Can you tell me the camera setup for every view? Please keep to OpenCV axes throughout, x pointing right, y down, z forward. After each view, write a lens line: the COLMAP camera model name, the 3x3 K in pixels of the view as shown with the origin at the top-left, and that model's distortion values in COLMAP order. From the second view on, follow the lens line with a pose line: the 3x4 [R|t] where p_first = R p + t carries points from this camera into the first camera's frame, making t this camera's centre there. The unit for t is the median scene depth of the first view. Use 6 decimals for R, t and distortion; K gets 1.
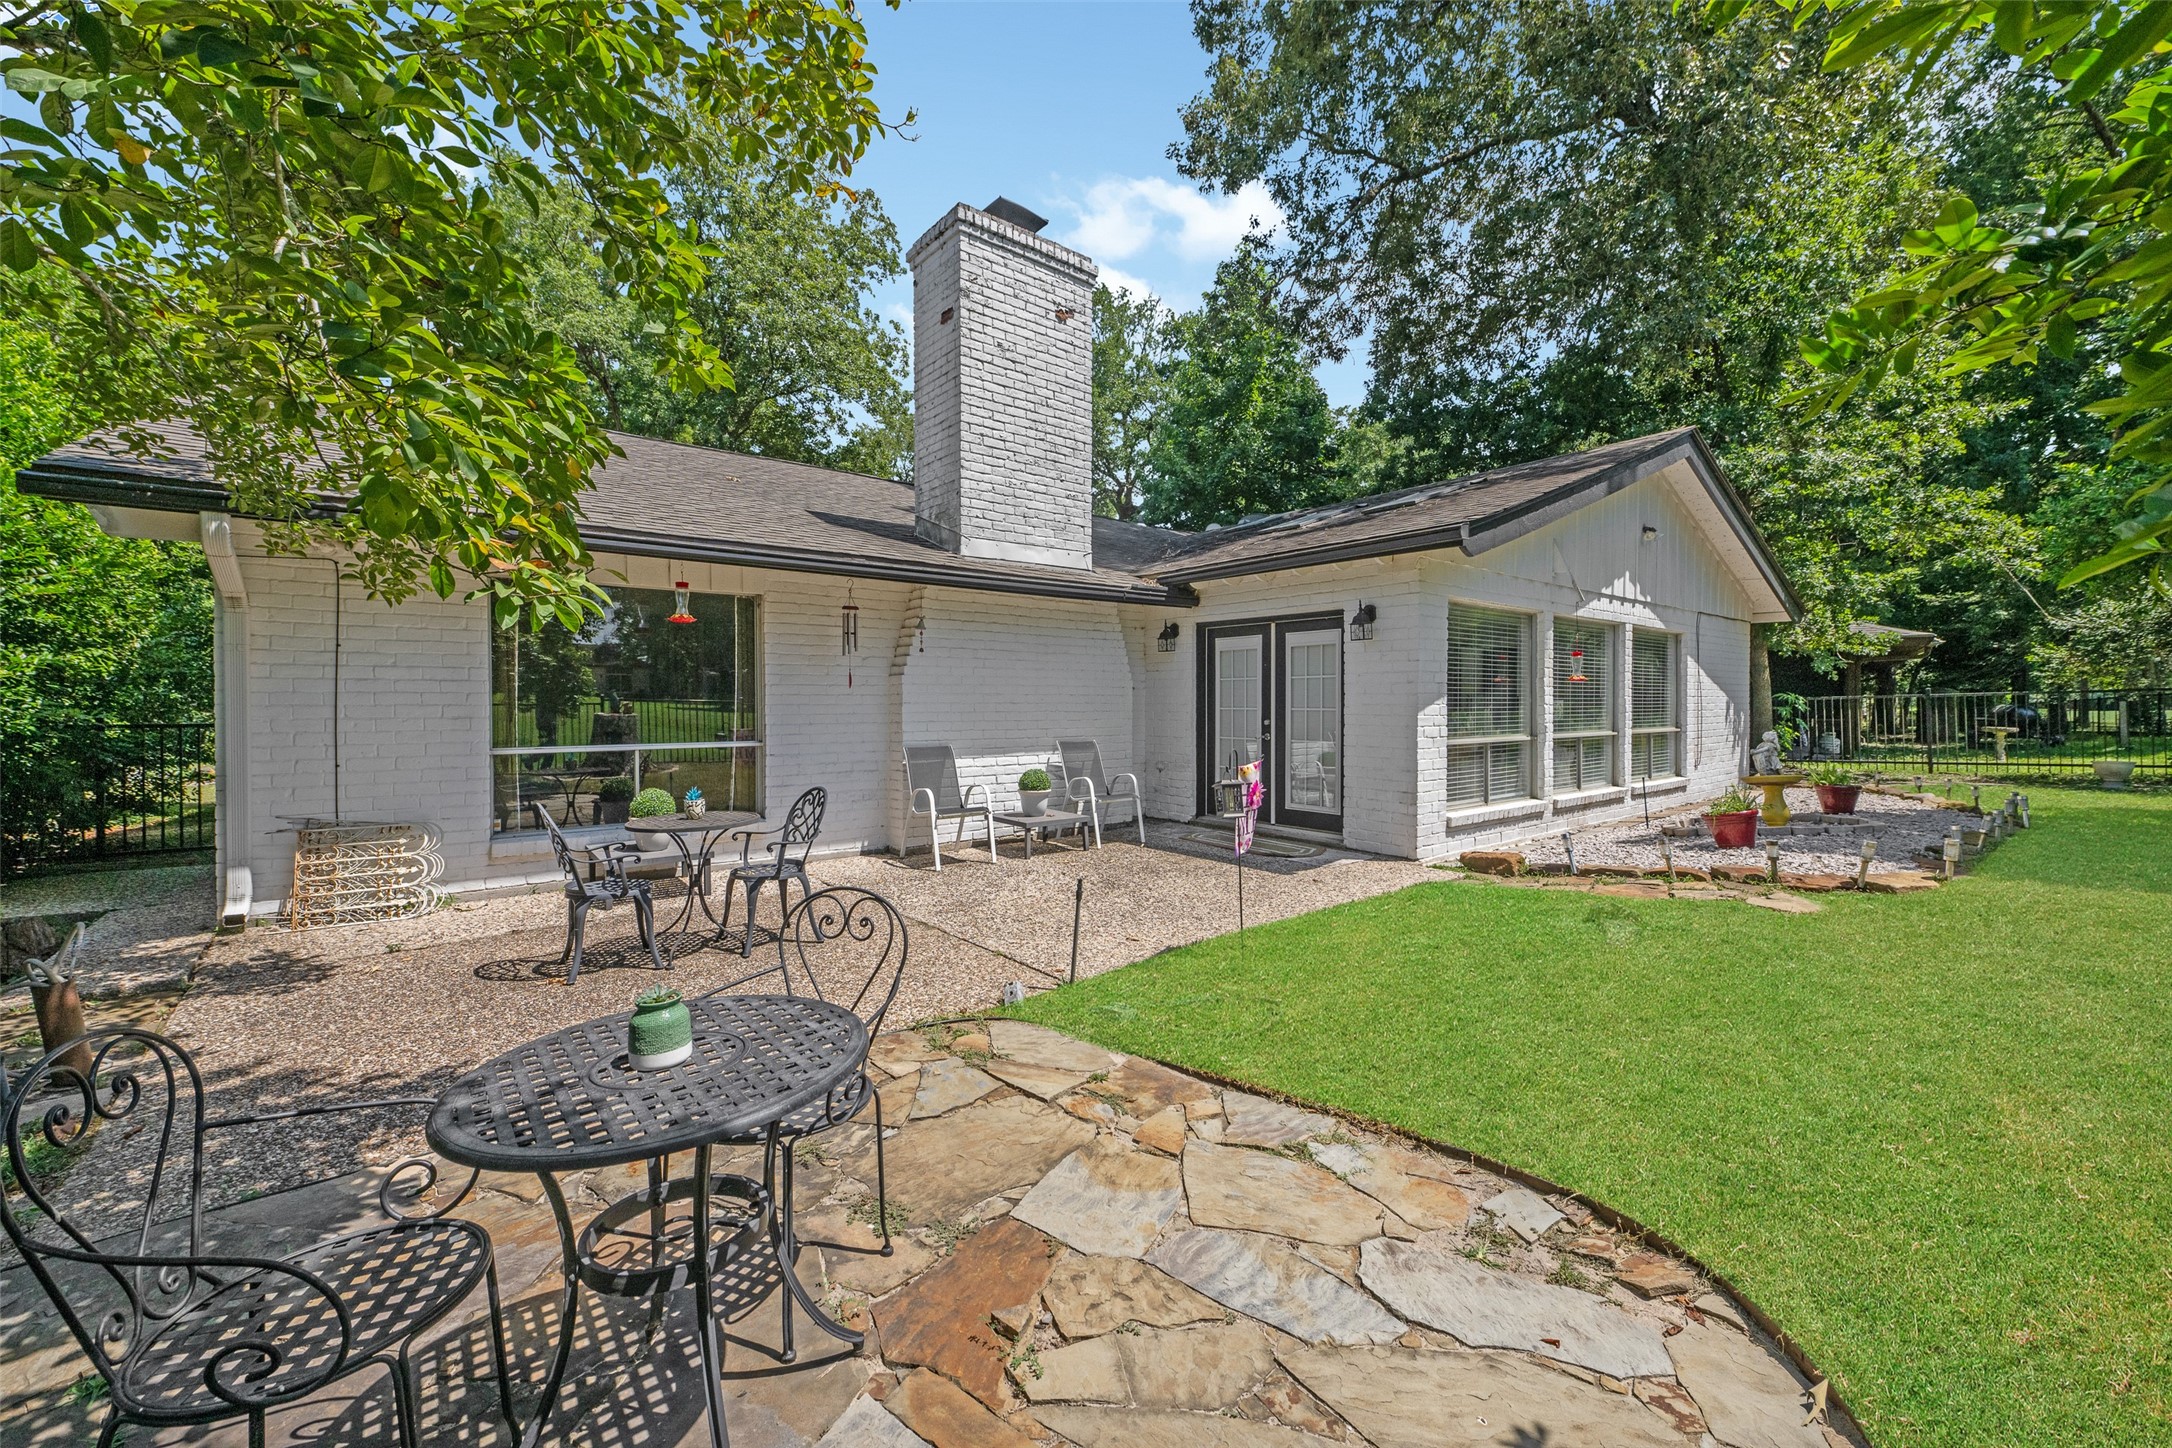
lens RADIAL K [[861.1, 0, 1093.9], [0, 861.1, 718.0], [0, 0, 1]] dist [-0.000502, 0.000355]
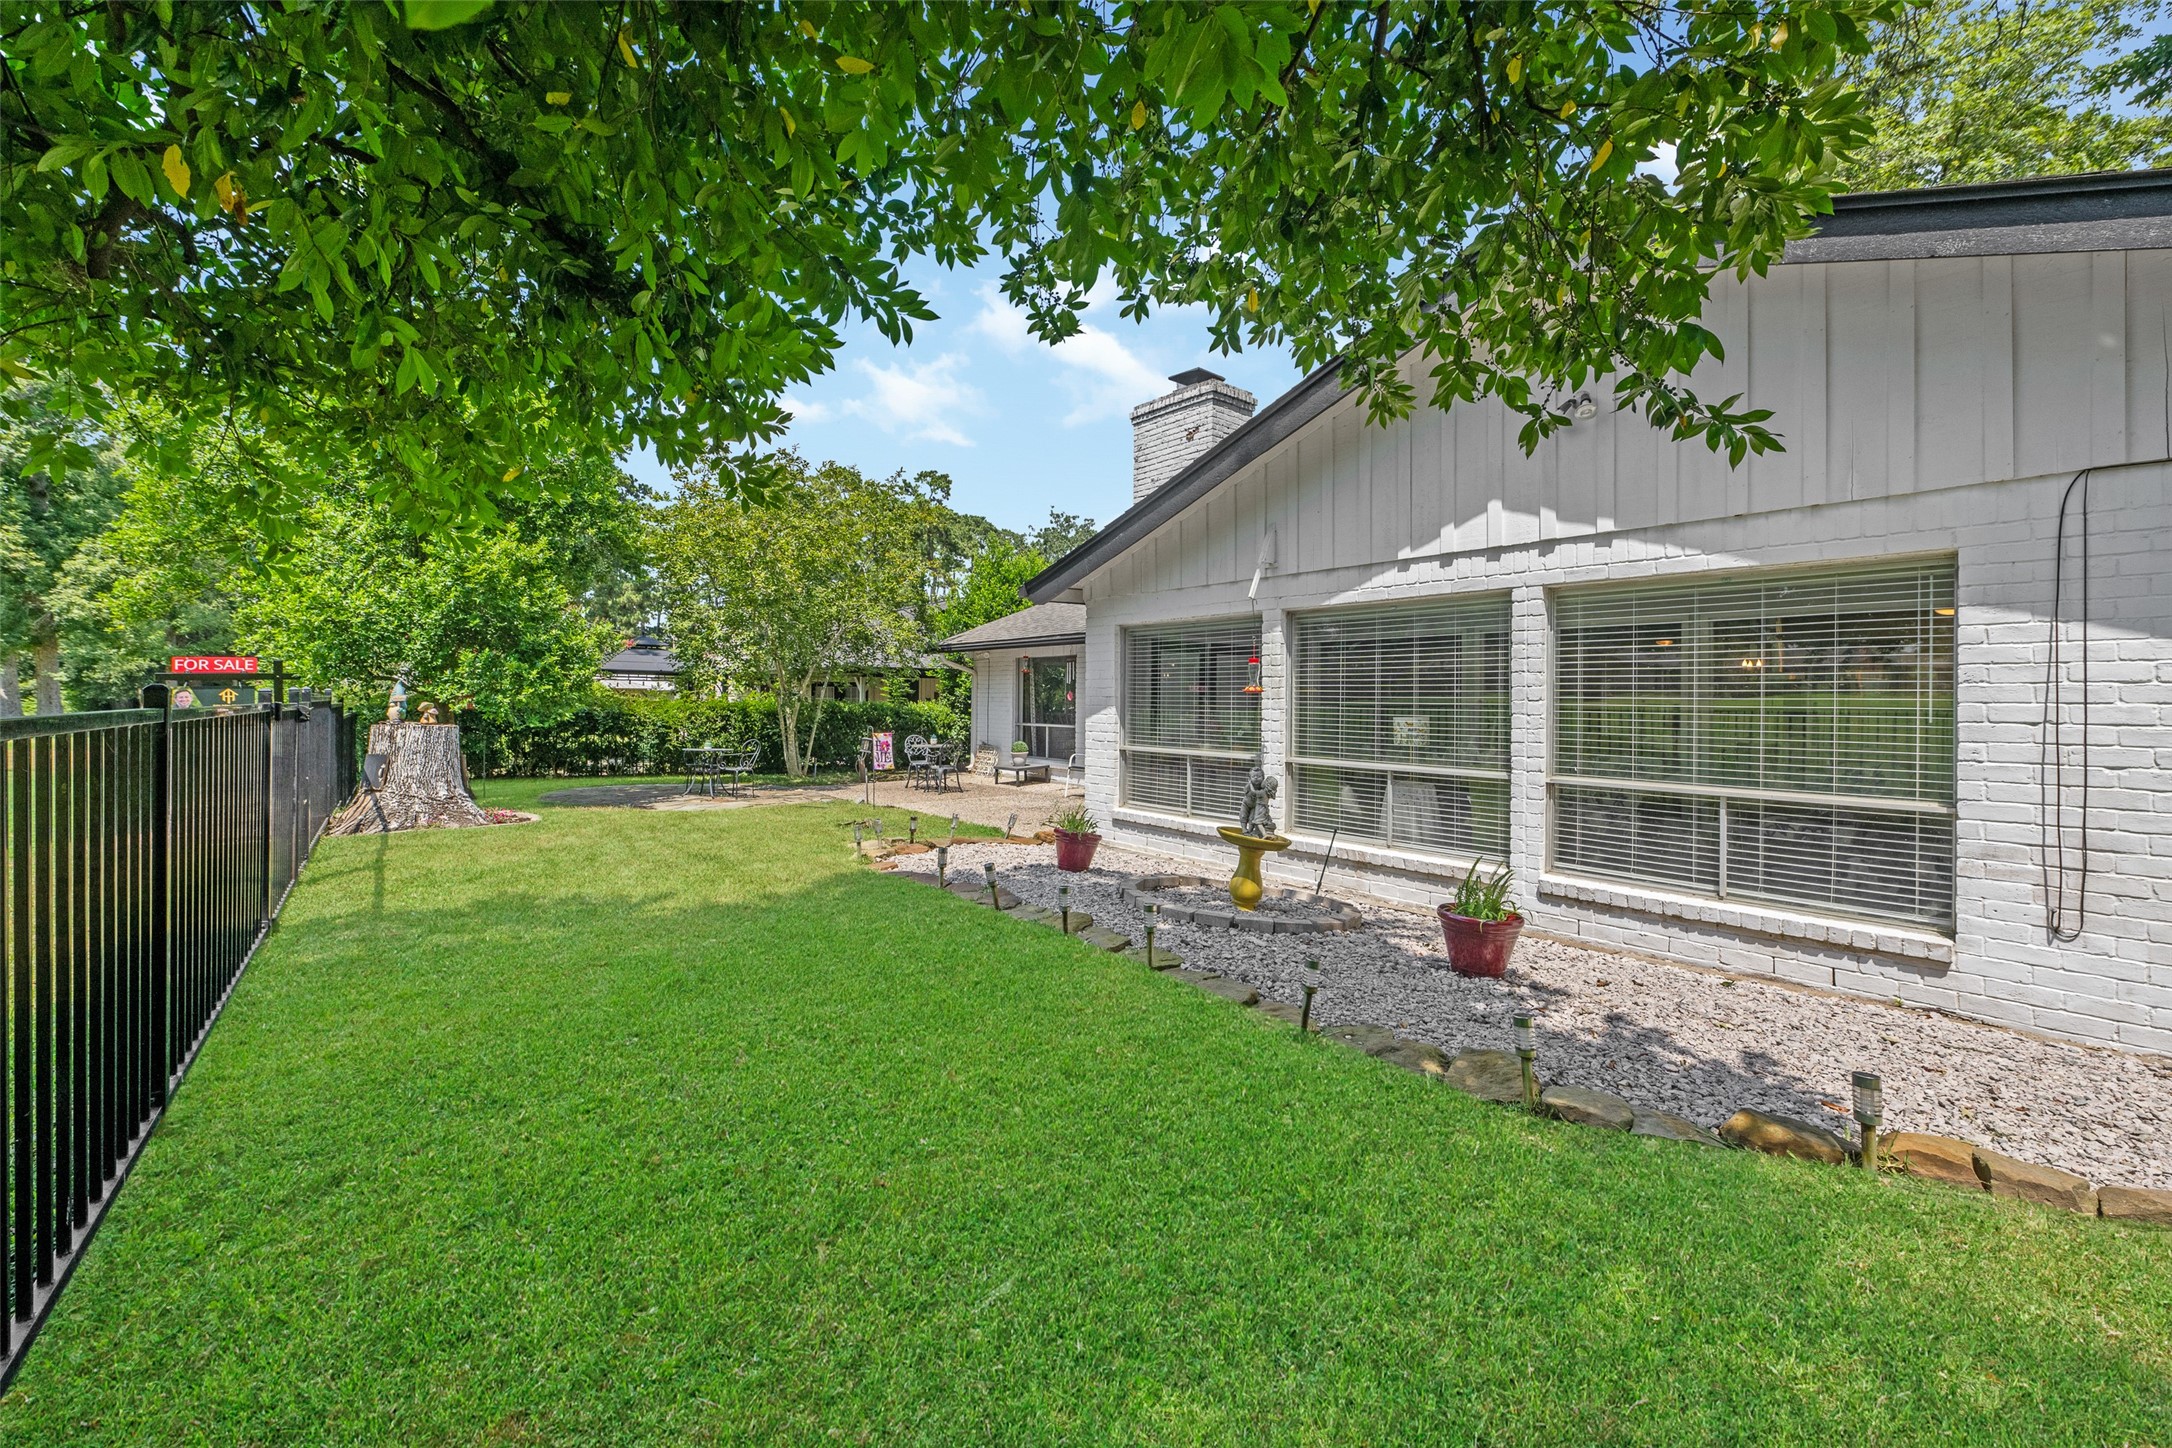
lens RADIAL K [[861.1, 0, 1094.1], [0, 861.1, 708.3], [0, 0, 1]] dist [-0.000502, 0.000355]
pose [[0.026290, 0.011844, -0.999584, 1.431339], [-0.029276, 0.999510, 0.011073, -0.033095], [0.999226, 0.028973, 0.026624, 0.848231]]
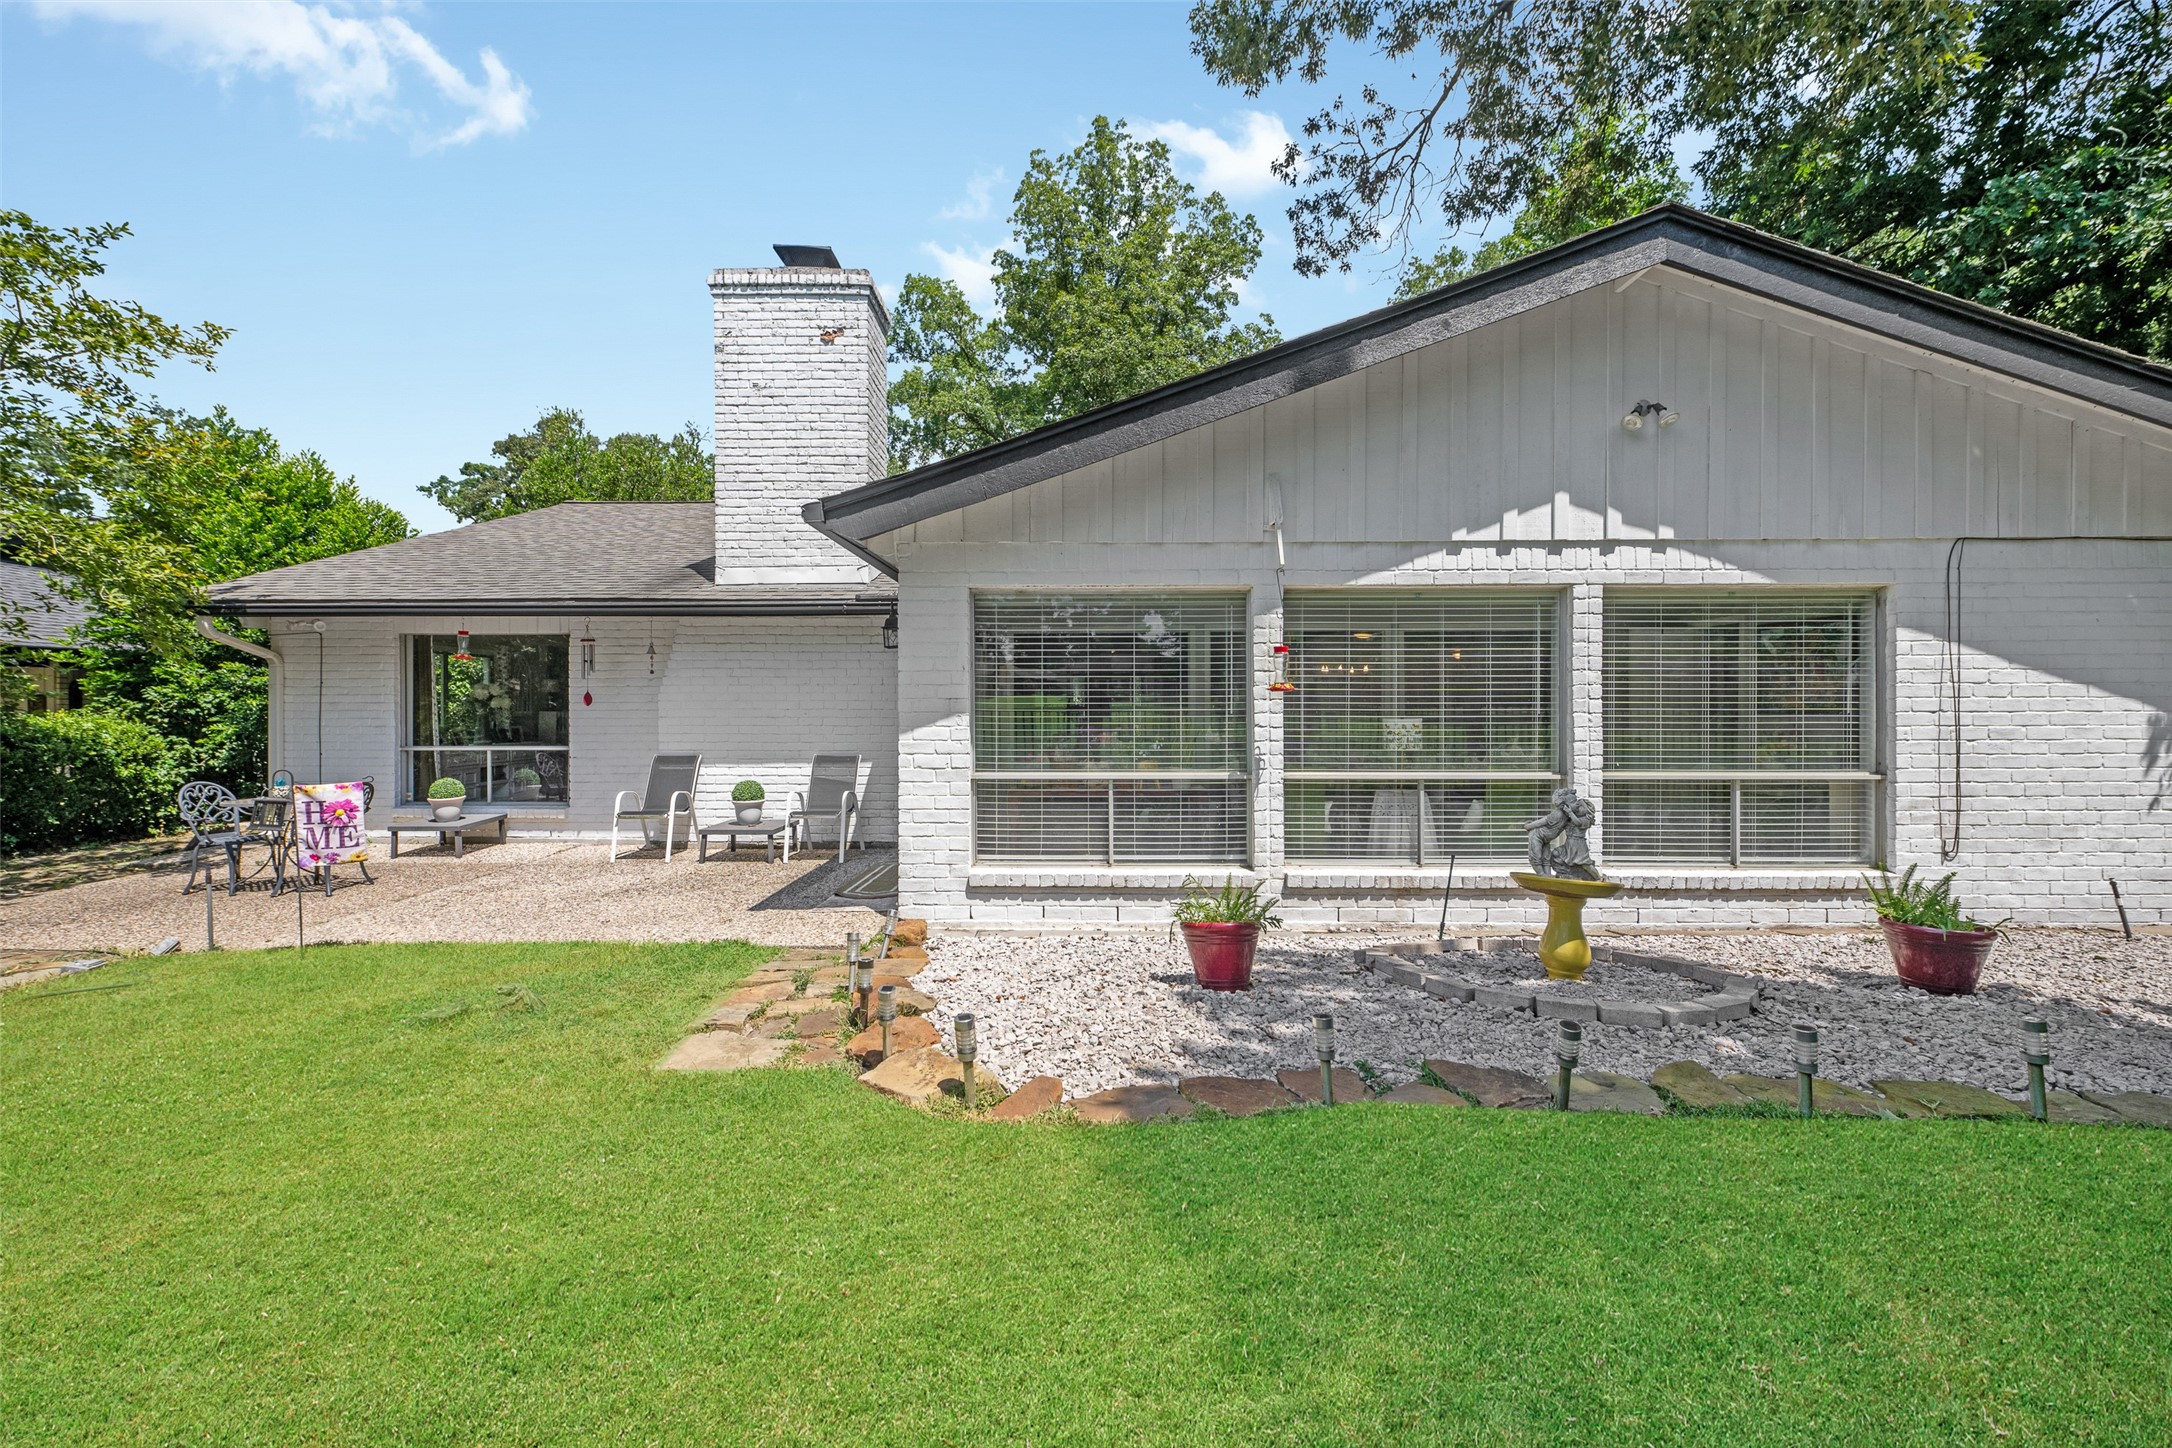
lens RADIAL K [[861.1, 0, 1092.7], [0, 861.1, 708.7], [0, 0, 1]] dist [-0.000502, 0.000355]
pose [[0.773693, 0.002932, -0.633554, 0.884790], [-0.011656, 0.999886, -0.009608, -0.022682], [0.633453, 0.014819, 0.773639, 0.432500]]
